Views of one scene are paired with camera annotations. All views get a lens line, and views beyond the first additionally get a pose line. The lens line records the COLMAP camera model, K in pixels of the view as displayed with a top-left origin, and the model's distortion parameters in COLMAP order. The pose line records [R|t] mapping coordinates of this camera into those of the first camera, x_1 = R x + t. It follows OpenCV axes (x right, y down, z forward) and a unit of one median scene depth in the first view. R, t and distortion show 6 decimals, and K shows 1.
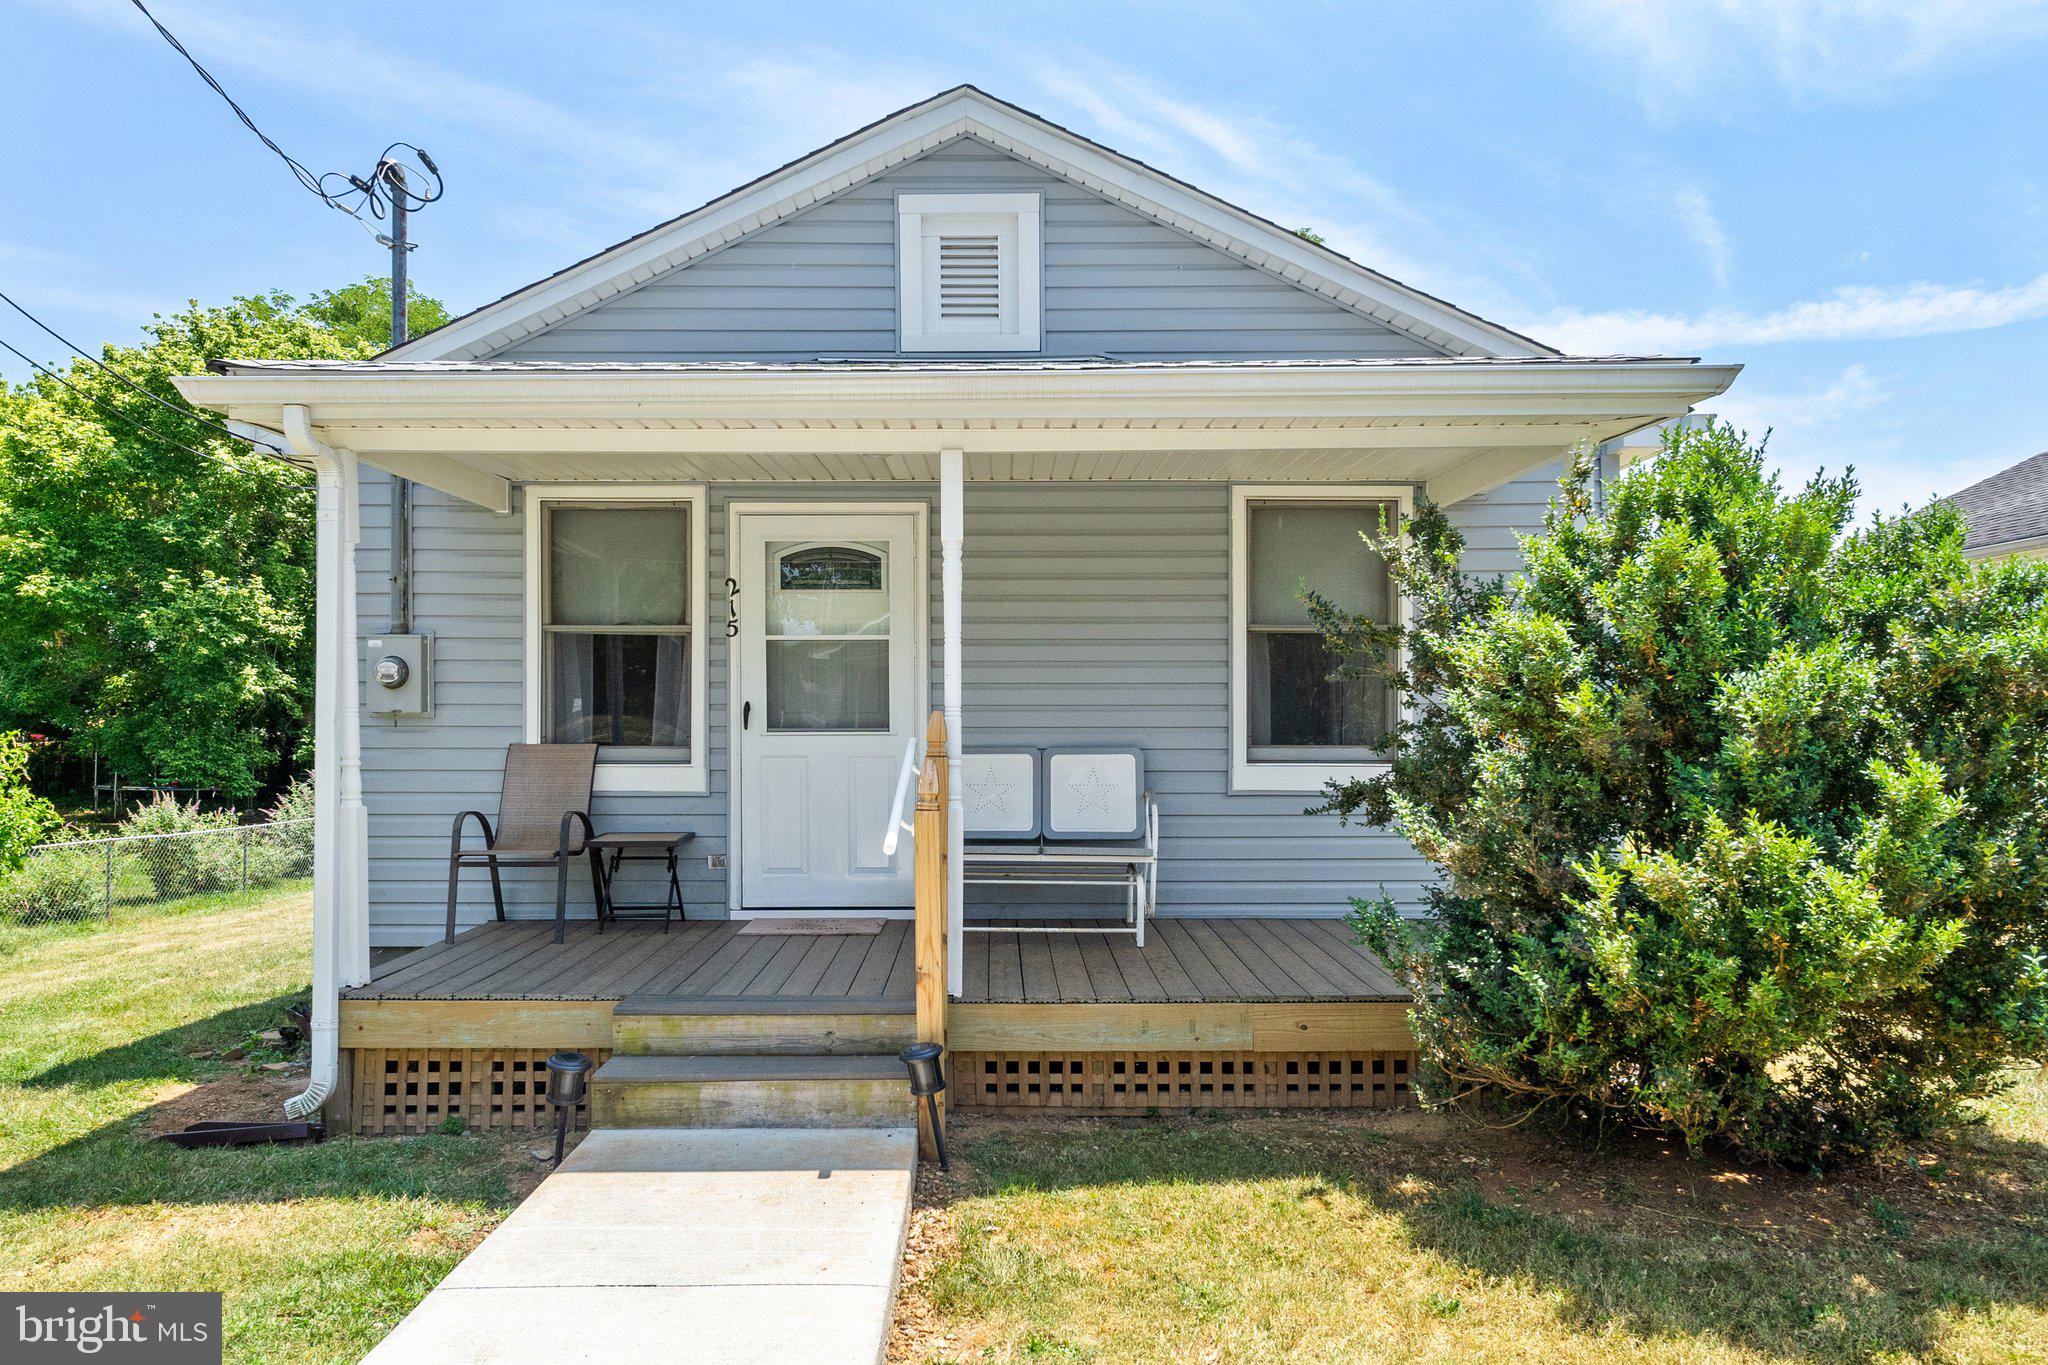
lens RADIAL K [[1290.9, 0, 1015.4], [0, 1290.9, 682.9], [0, 0, 1]] dist [-0.005794, -0.001346]
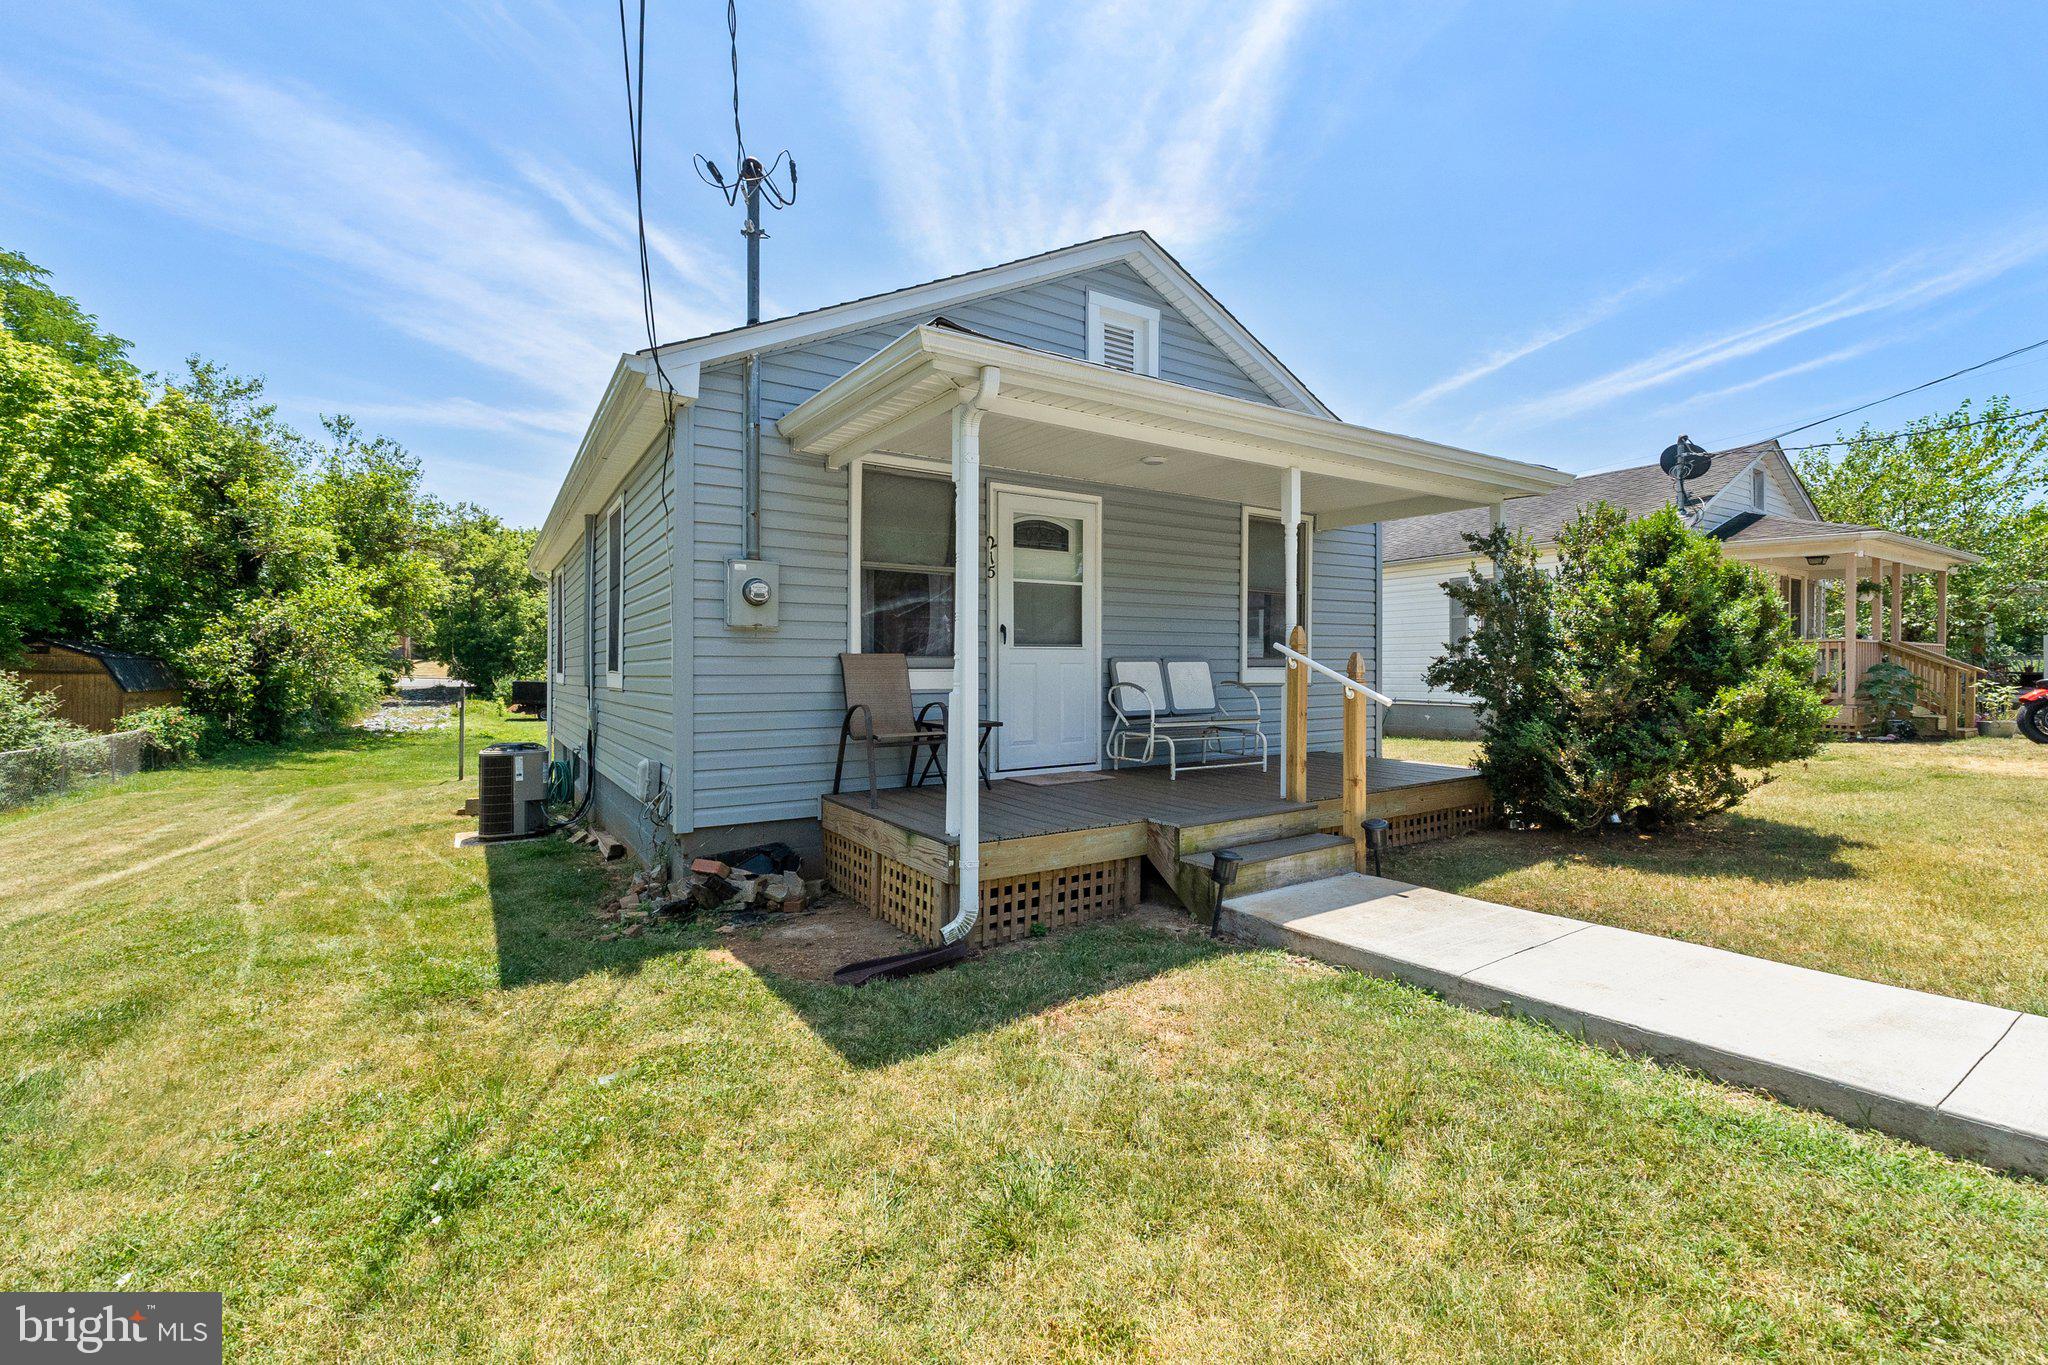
lens RADIAL K [[856.1, 0, 1027.9], [0, 856.1, 651.7], [0, 0, 1]] dist [-0.002857, -0.000542]
pose [[0.839818, 0.008619, 0.542800, -0.691693], [-0.014376, 0.999876, 0.006364, 0.037958], [-0.542678, -0.013148, 0.839838, 0.198810]]
